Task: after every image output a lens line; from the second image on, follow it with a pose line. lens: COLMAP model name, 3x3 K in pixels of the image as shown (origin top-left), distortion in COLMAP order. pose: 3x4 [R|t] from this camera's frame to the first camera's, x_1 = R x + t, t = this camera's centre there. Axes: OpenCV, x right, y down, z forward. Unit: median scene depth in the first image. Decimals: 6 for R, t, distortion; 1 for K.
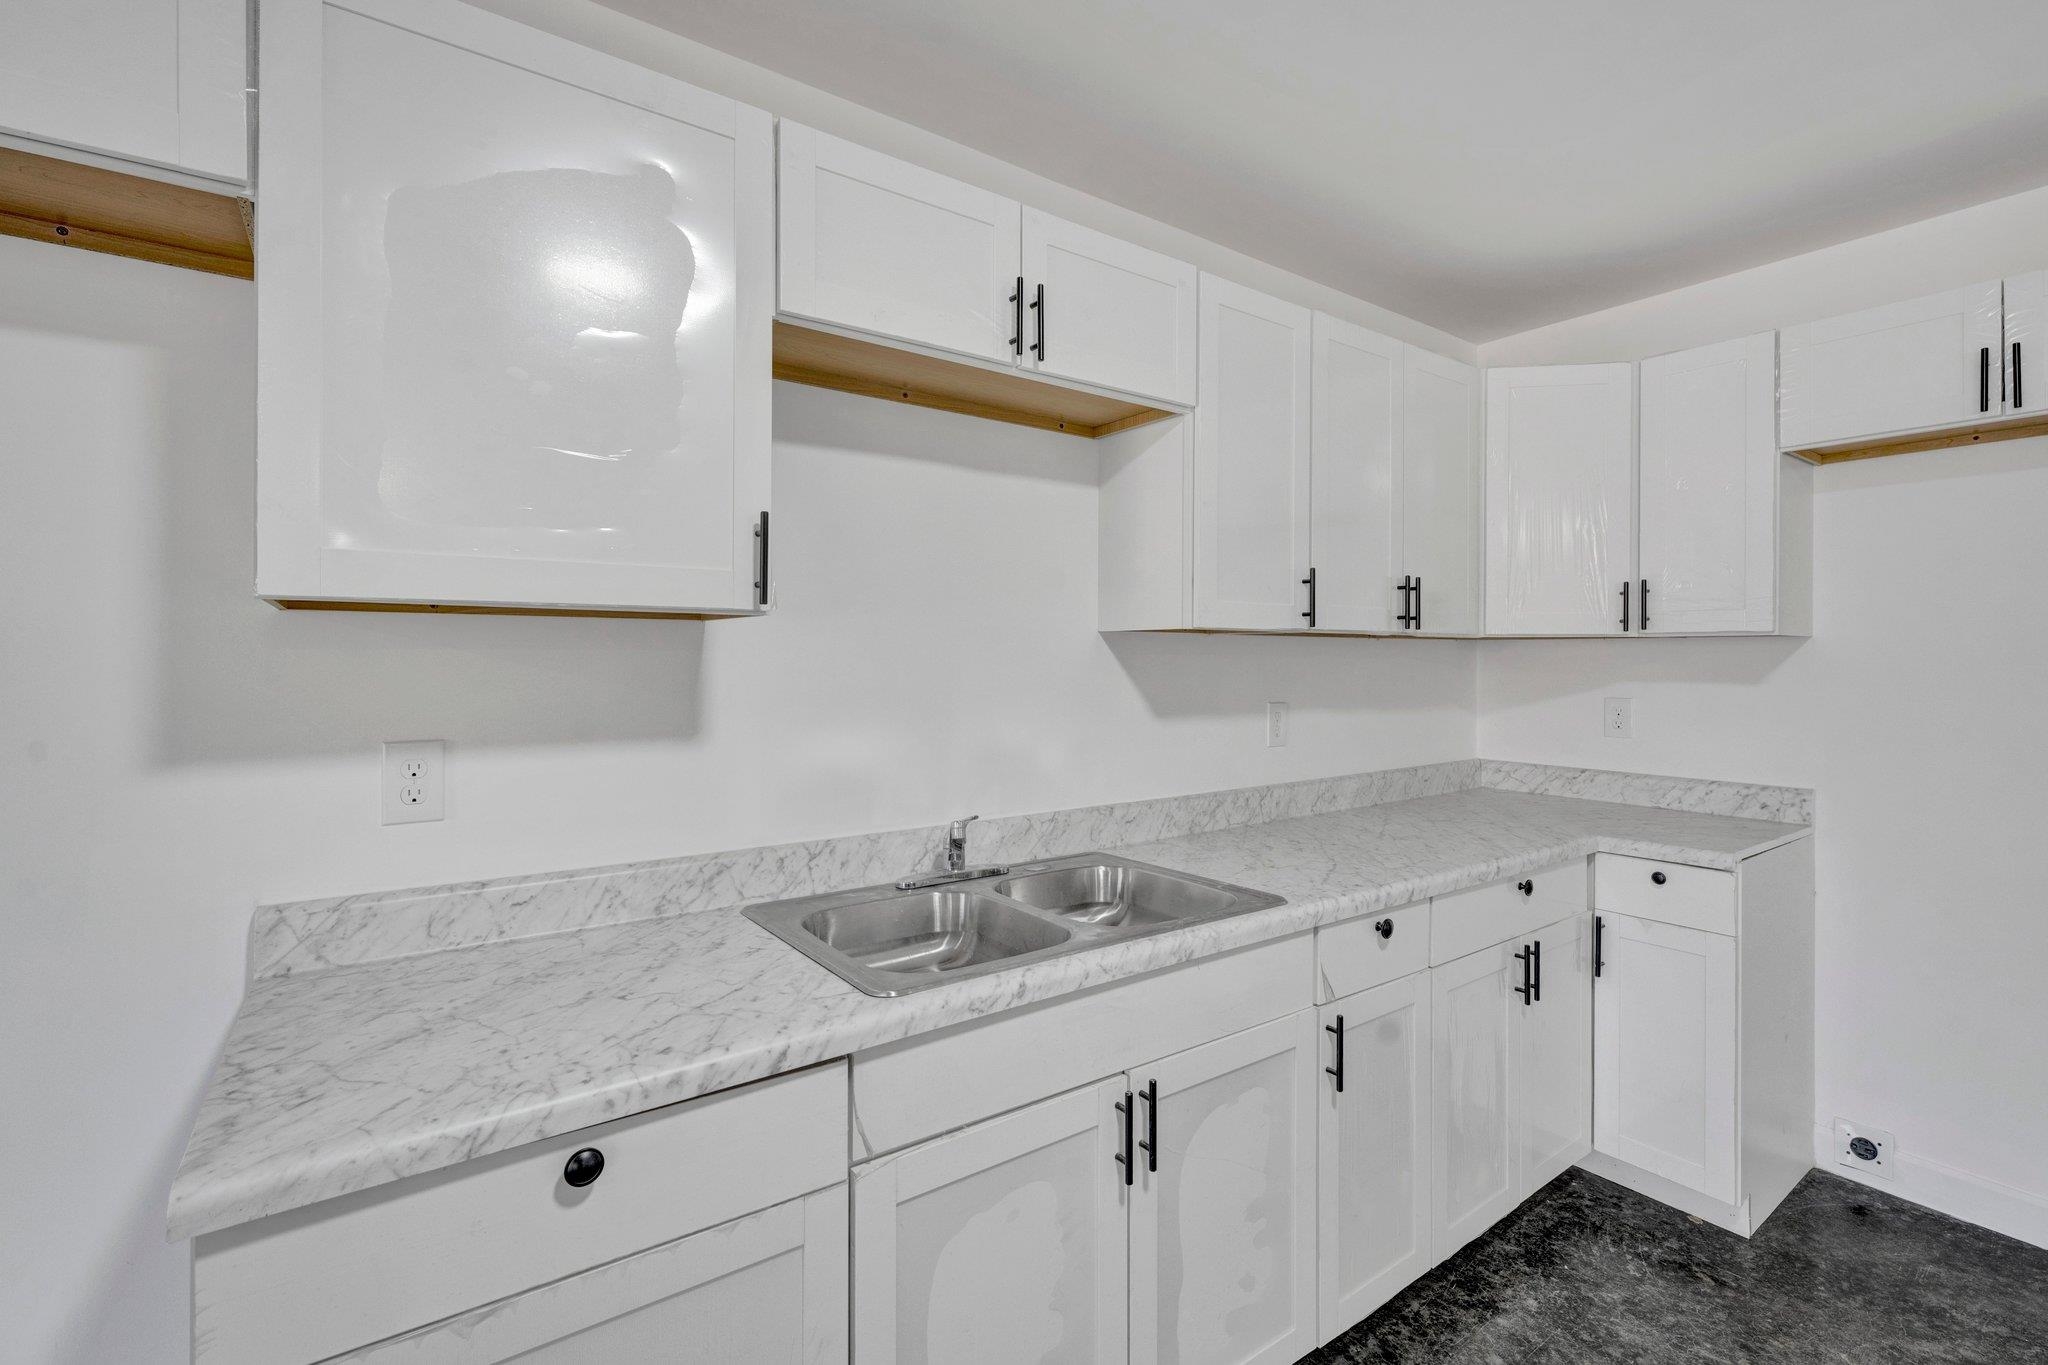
lens RADIAL K [[905.5, 0, 1026.0], [0, 905.5, 671.7], [0, 0, 1]] dist [-0.000694, -0.000478]
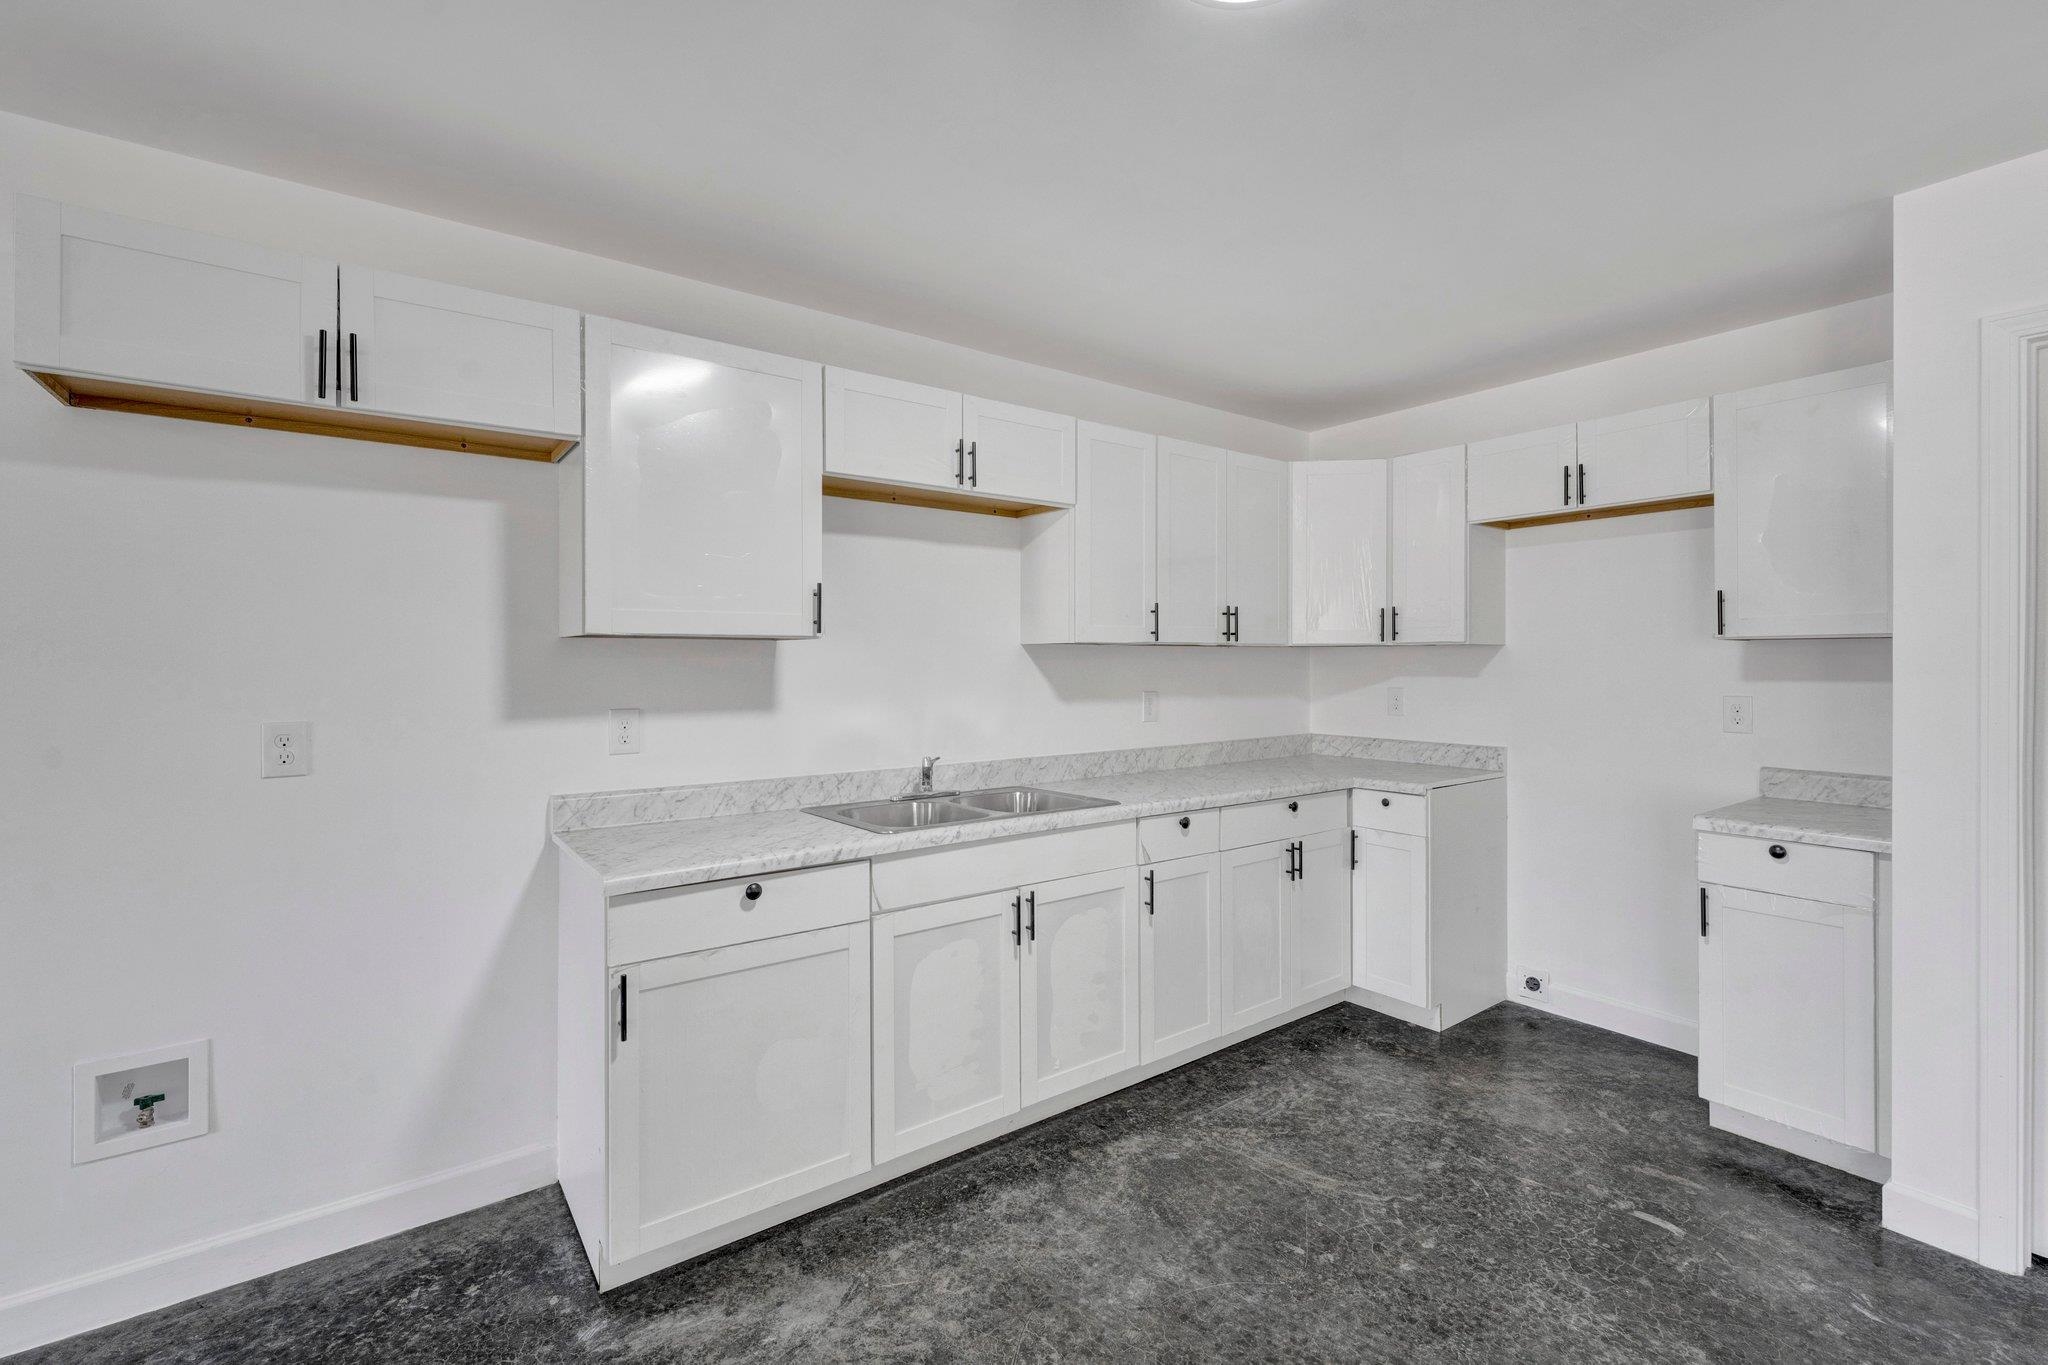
lens RADIAL K [[905.5, 0, 1022.1], [0, 905.5, 675.1], [0, 0, 1]] dist [-0.000694, -0.000478]
pose [[0.999904, -0.005852, 0.012555, 0.075132], [0.005876, 0.999981, -0.001874, 0.012663], [-0.012543, 0.001948, 0.999919, -0.637184]]
